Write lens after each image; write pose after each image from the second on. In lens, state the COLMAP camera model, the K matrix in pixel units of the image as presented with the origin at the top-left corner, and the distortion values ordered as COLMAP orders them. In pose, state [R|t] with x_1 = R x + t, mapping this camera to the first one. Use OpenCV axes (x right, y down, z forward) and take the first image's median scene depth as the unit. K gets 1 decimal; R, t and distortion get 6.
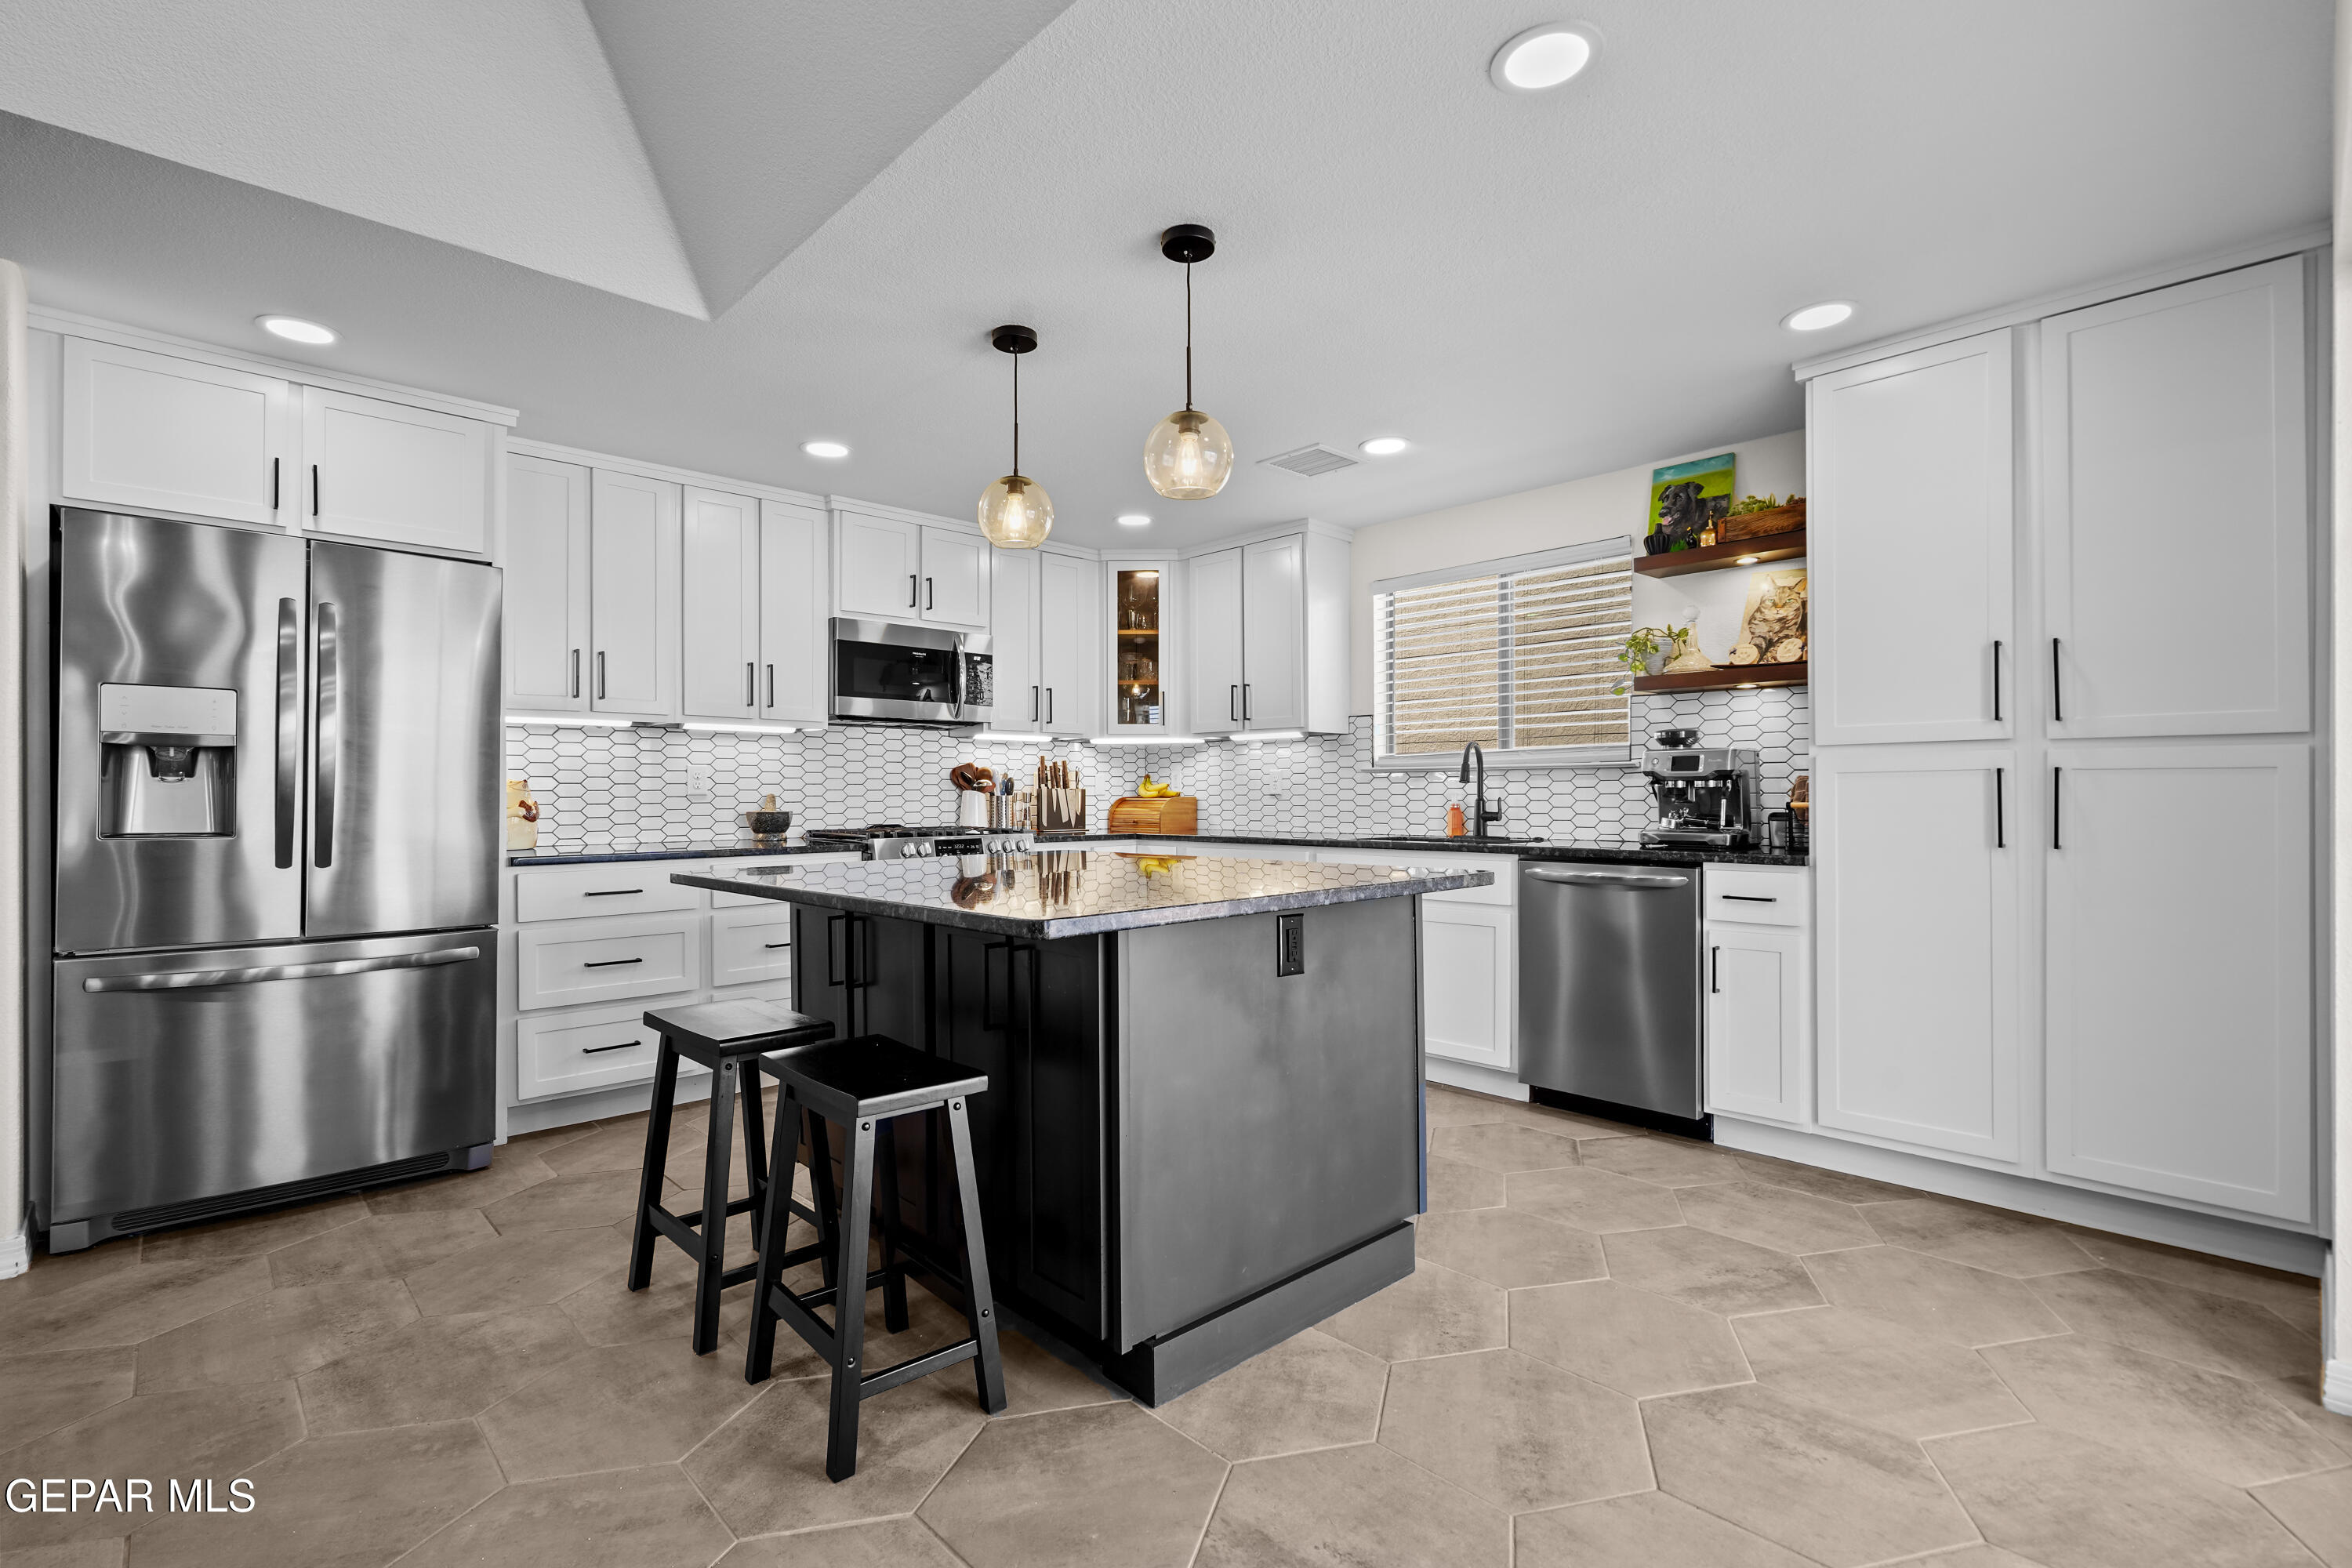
lens RADIAL K [[1063.0, 0, 1060.8], [0, 1063.0, 787.8], [0, 0, 1]] dist [-0.000916, 0.000324]
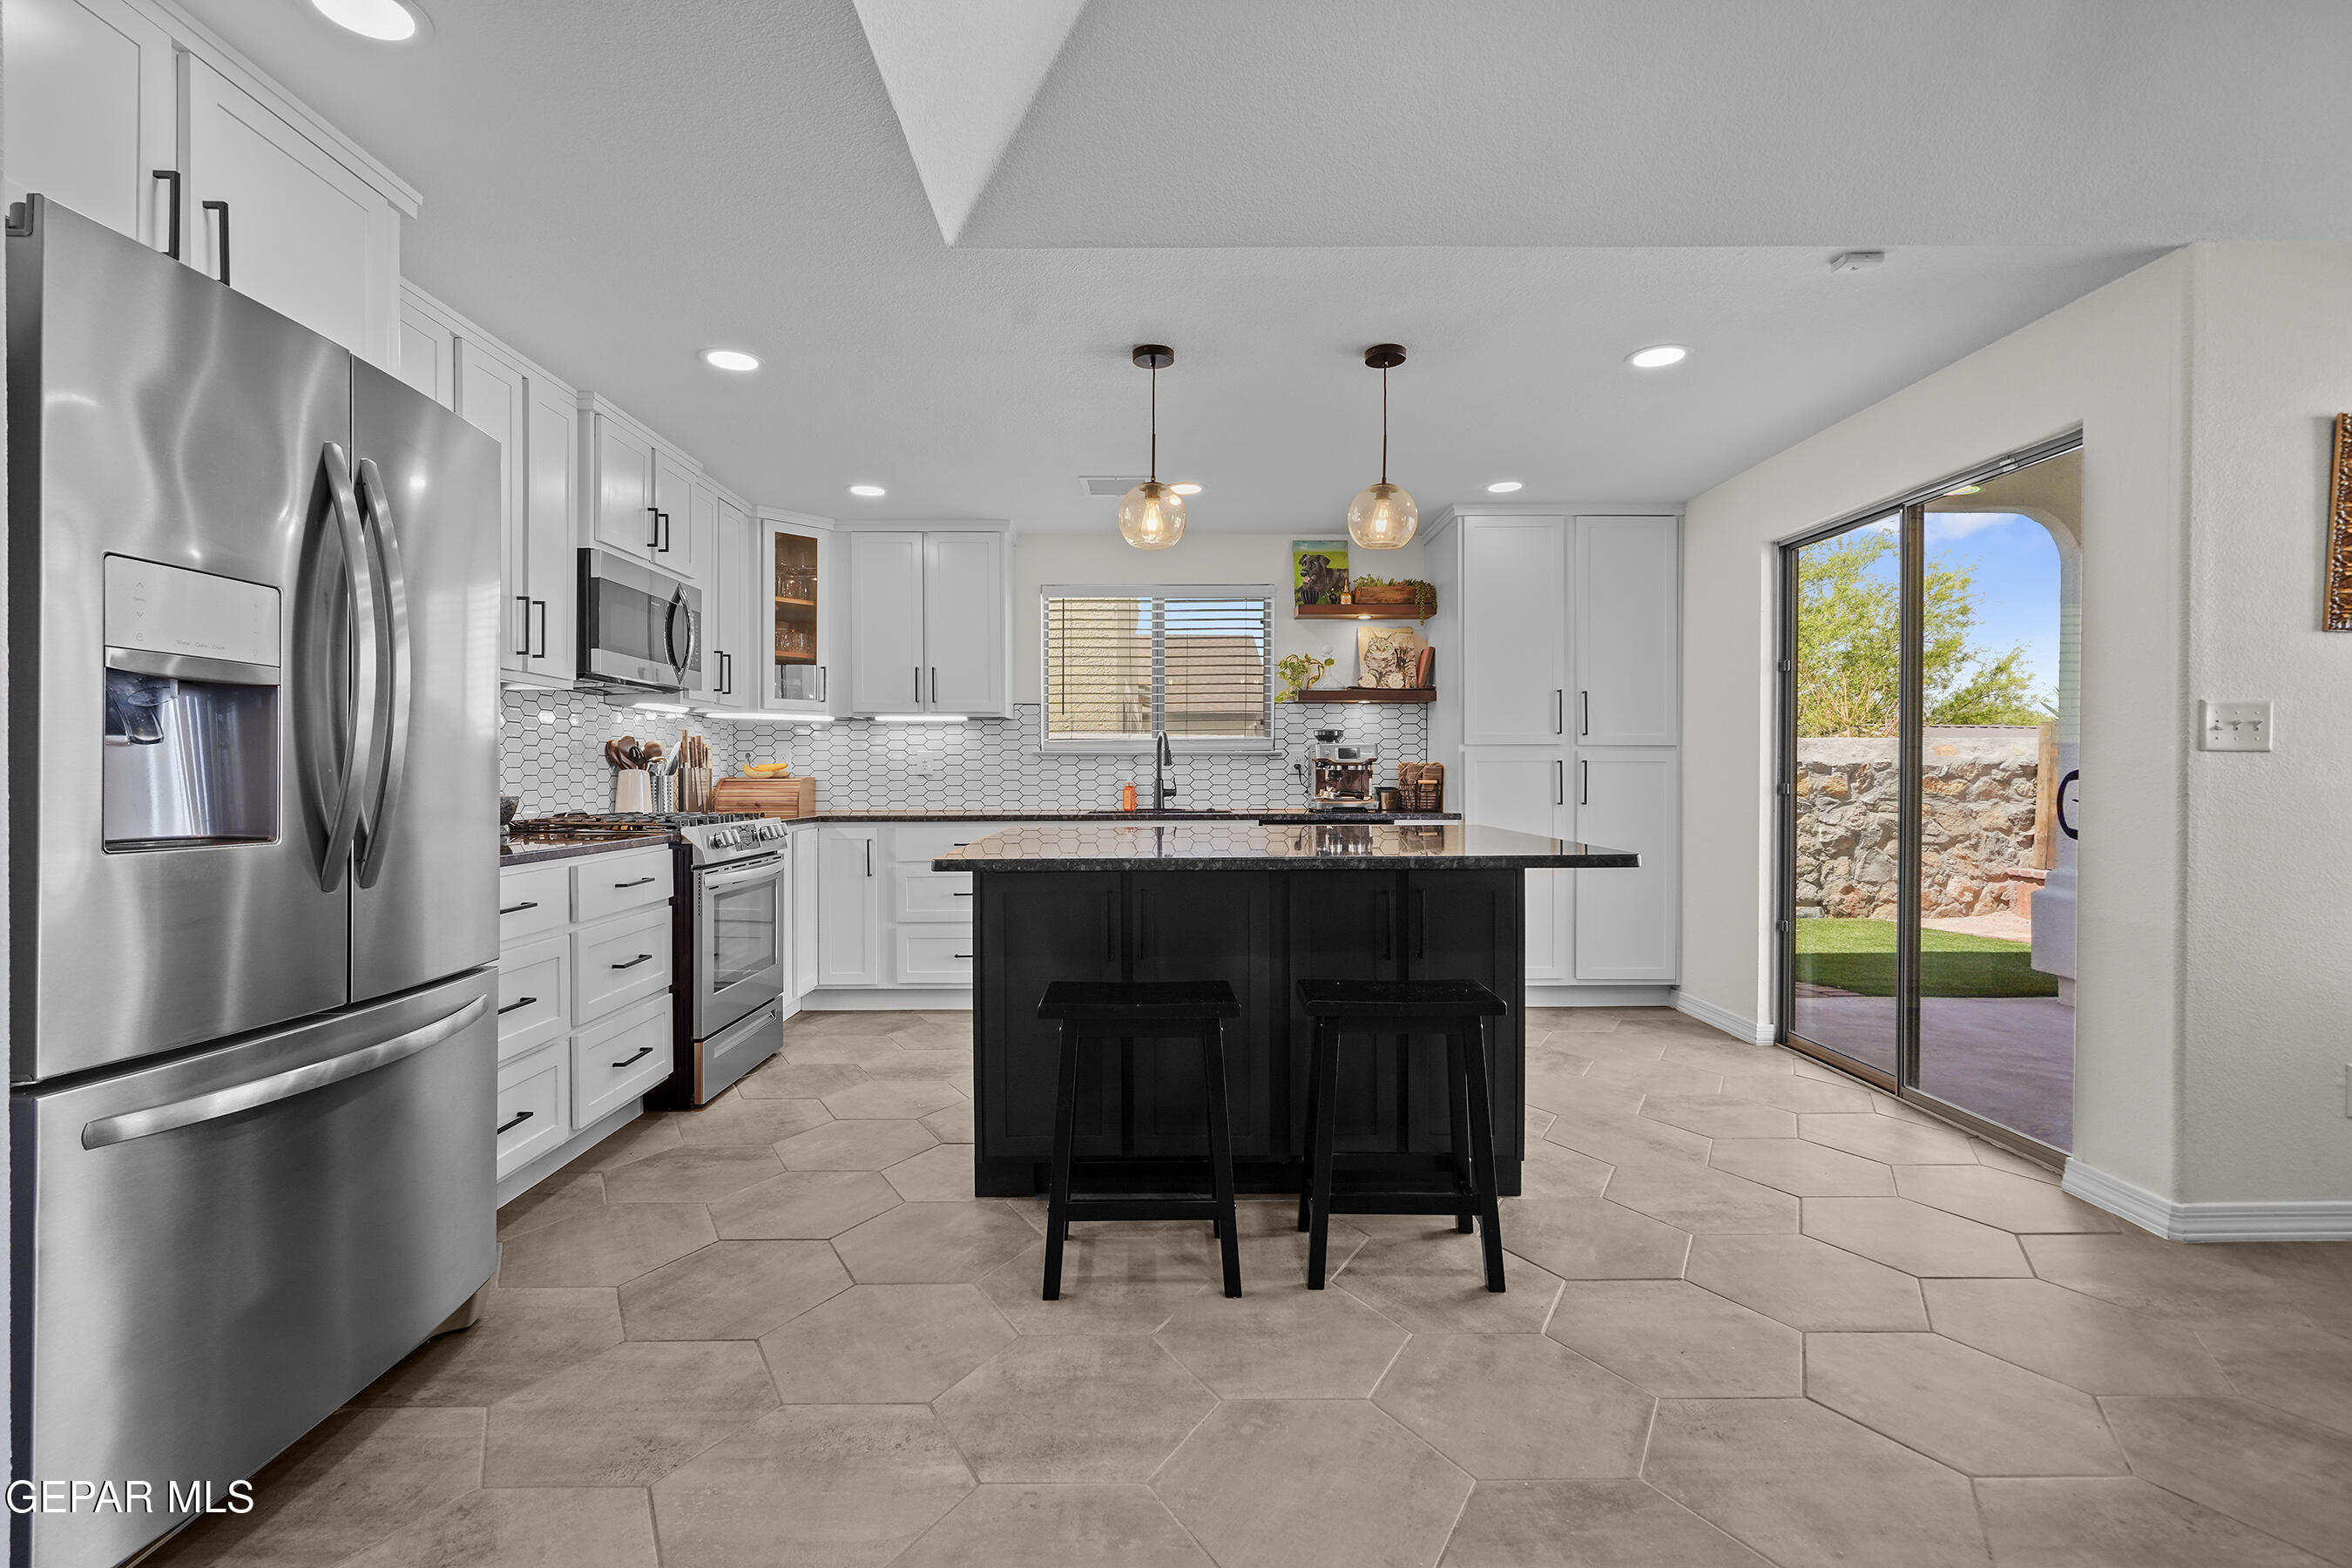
lens RADIAL K [[1064.3, 0, 1206.2], [0, 1064.3, 783.1], [0, 0, 1]] dist [-0.001157, 0.000310]
pose [[0.673597, -0.004256, 0.739086, -0.592078], [-0.005588, 0.999926, 0.010851, 0.002377], [-0.739077, -0.011439, 0.673523, 0.158954]]
